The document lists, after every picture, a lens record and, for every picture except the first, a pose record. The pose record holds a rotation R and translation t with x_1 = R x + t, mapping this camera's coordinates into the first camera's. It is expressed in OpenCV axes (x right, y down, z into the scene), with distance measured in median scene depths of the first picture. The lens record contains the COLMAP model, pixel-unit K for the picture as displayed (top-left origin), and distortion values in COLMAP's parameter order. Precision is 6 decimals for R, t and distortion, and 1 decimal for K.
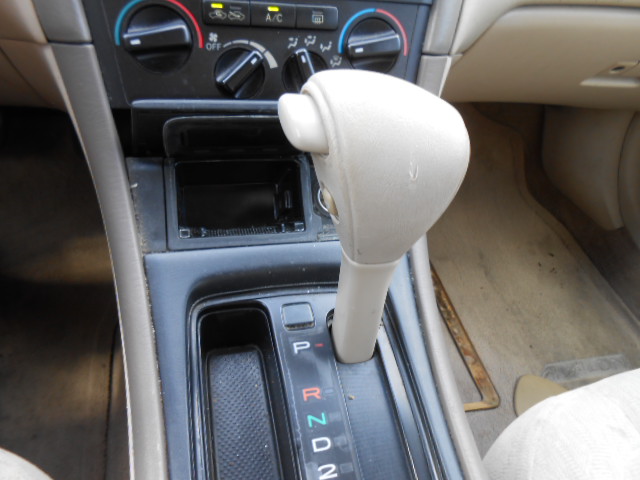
lens RADIAL K [[482.5, 0, 321.7], [0, 482.5, 240.3], [0, 0, 1]] dist [-0.047715, 0.041786]
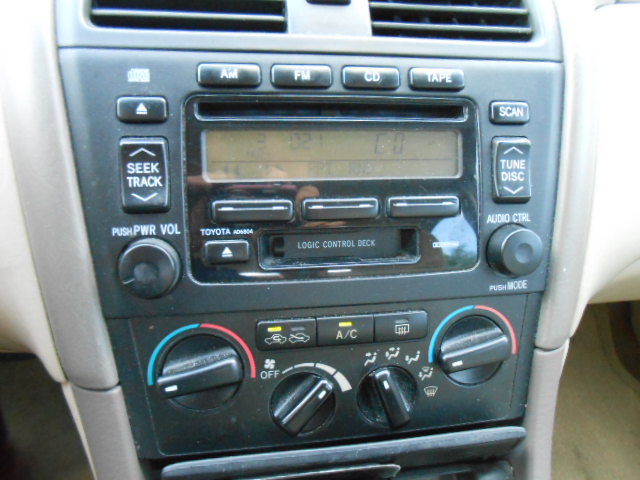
lens RADIAL K [[482.5, 0, 321.7], [0, 482.5, 240.3], [0, 0, 1]] dist [-0.047715, 0.041786]
pose [[0.995055, -0.038809, -0.091428, -0.061845], [0.017261, 0.974066, -0.225606, -0.434781], [0.097812, 0.222913, 0.969919, 0.199455]]
